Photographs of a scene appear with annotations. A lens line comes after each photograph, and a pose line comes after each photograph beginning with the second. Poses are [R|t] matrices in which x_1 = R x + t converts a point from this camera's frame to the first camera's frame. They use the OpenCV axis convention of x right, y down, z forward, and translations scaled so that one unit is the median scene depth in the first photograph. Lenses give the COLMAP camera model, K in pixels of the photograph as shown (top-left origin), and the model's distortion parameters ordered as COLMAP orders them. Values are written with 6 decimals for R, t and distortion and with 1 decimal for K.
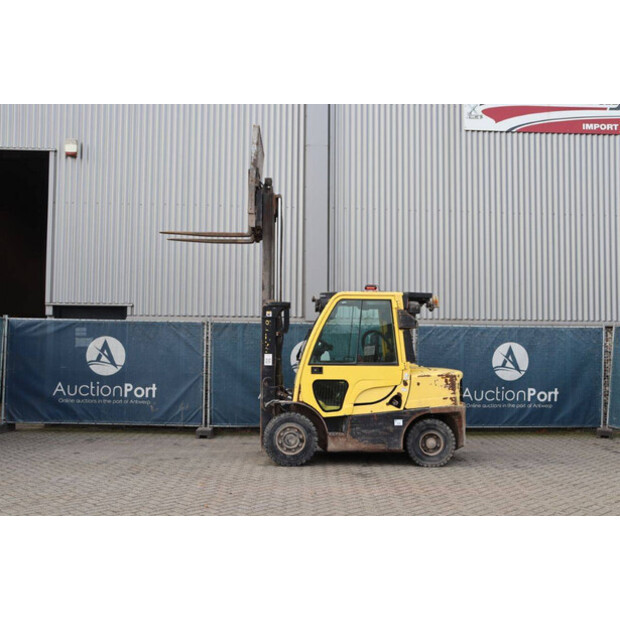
lens RADIAL K [[663.7, 0, 309.6], [0, 663.7, 319.0], [0, 0, 1]] dist [-0.036752, 0.000000]
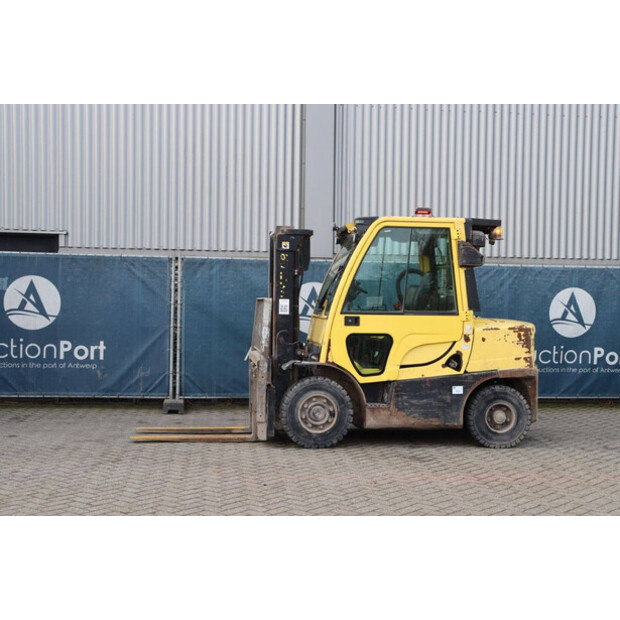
lens RADIAL K [[868.2, 0, 311.0], [0, 868.2, 310.1], [0, 0, 1]] dist [0.093557, 0.000000]
pose [[0.995271, 0.003993, 0.097057, -0.129645], [-0.009404, 0.998422, 0.055356, 0.010855], [-0.096683, -0.056007, 0.993738, 0.027398]]
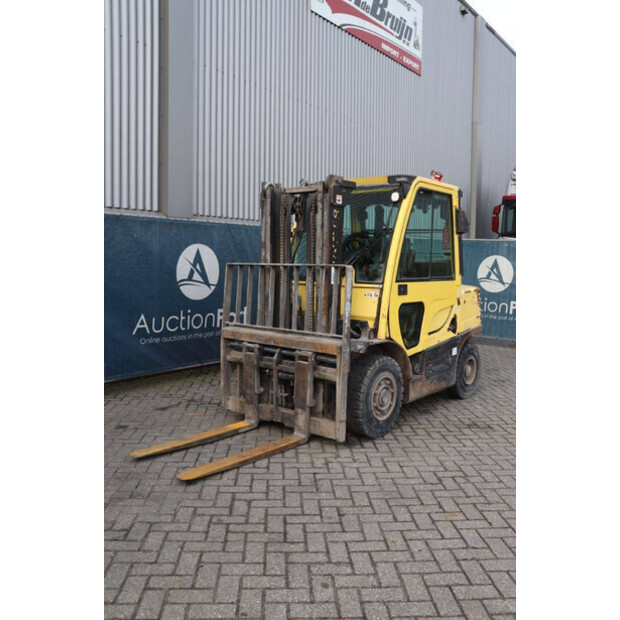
lens RADIAL K [[550.1, 0, 310.8], [0, 550.1, 307.2], [0, 0, 1]] dist [-0.075412, 0.019935]
pose [[0.663161, -0.060814, 0.746002, -0.465553], [-0.041719, 0.992141, 0.117966, 0.032489], [-0.747313, -0.109353, 0.655412, 0.695774]]
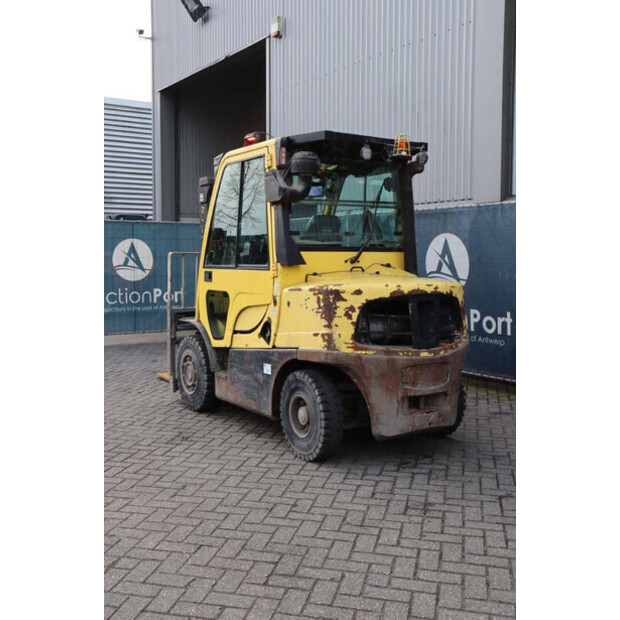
lens RADIAL K [[696.6, 0, 309.9], [0, 696.6, 310.3], [0, 0, 1]] dist [-0.013075, 0.000000]
pose [[0.523321, 0.053709, -0.850441, 0.659477], [0.042097, 0.995164, 0.088753, 0.052819], [0.851095, -0.082248, 0.518529, 0.714160]]
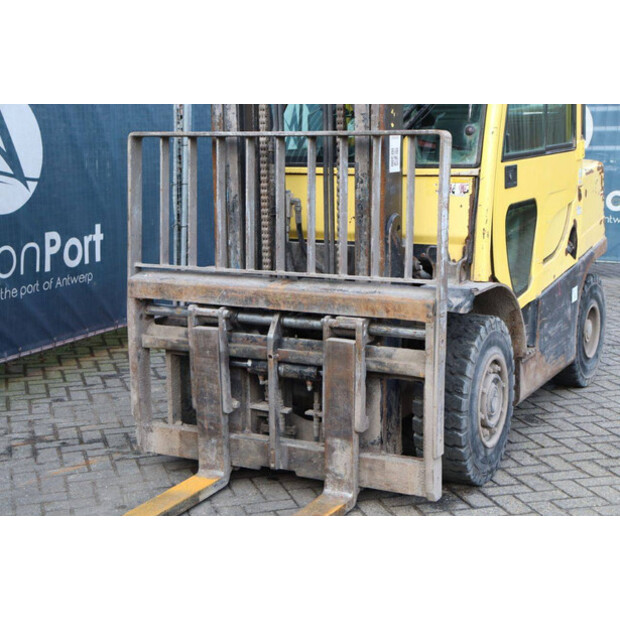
lens RADIAL K [[1093.3, 0, 308.0], [0, 1093.3, 303.8], [0, 0, 1]] dist [0.216927, 0.000000]
pose [[0.488825, -0.165595, 0.856521, -0.510309], [-0.018783, 0.979594, 0.200109, 0.031405], [-0.872180, -0.113906, 0.475740, 0.814373]]
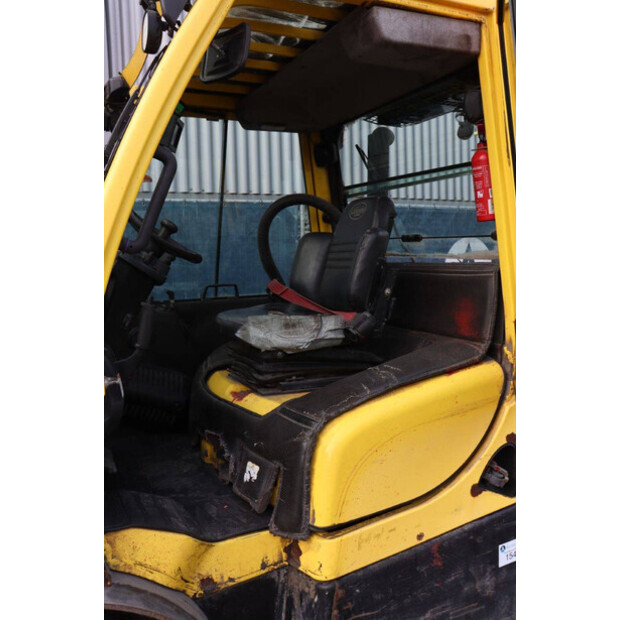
lens RADIAL K [[549.2, 0, 309.9], [0, 549.2, 310.0], [0, 0, 1]] dist [-0.078870, 0.025933]
pose [[0.911369, -0.075682, 0.404571, -0.008057], [0.017689, 0.989243, 0.145207, 0.036604], [-0.411209, -0.125181, 0.902905, 0.853165]]
